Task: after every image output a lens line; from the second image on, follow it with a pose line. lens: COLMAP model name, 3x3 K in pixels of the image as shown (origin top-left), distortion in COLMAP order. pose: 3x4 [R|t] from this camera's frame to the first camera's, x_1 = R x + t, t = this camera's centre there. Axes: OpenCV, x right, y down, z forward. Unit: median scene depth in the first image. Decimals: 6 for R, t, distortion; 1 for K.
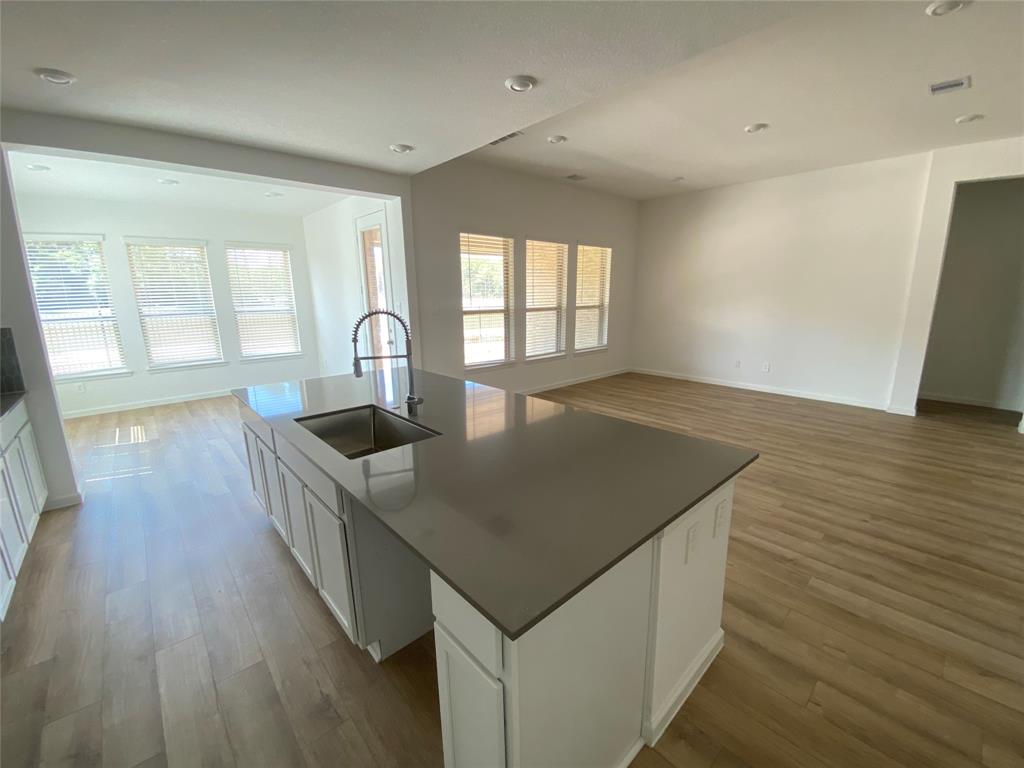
lens RADIAL K [[419.6, 0, 507.0], [0, 419.6, 382.0], [0, 0, 1]] dist [-0.016348, -0.001680]
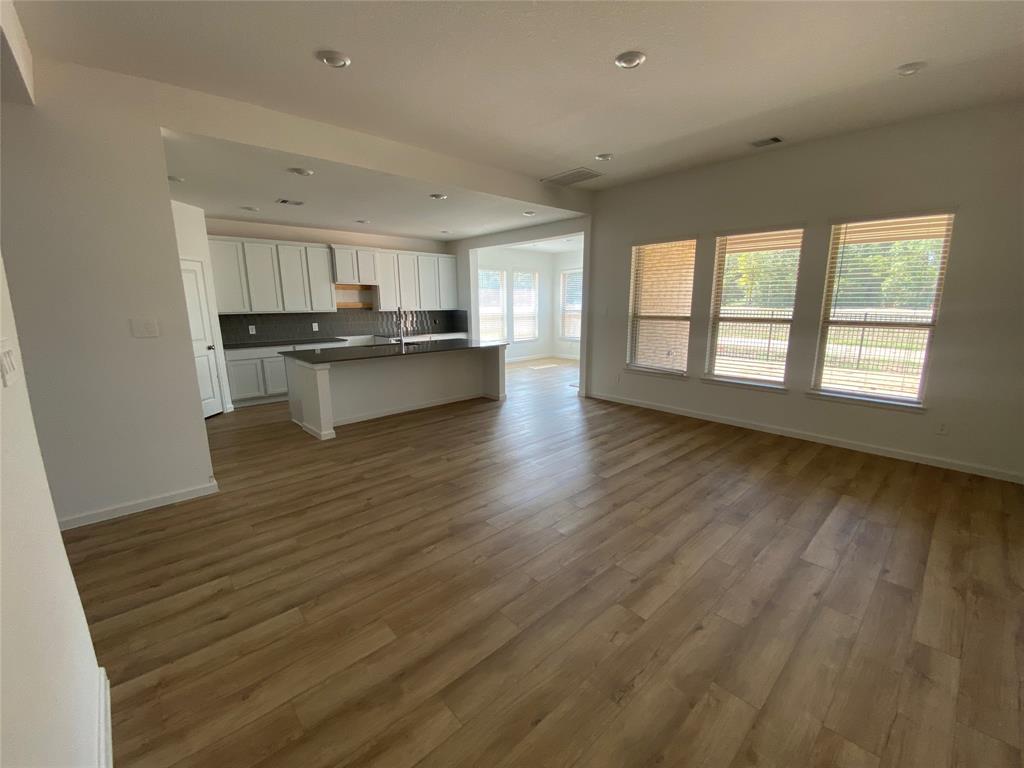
lens RADIAL K [[428.6, 0, 515.8], [0, 428.6, 387.2], [0, 0, 1]] dist [0.008695, -0.000364]
pose [[0.034360, 0.219123, -0.975092, 1.736495], [-0.221465, 0.953081, 0.206373, -0.256555], [0.974563, 0.208858, 0.081276, 1.092123]]
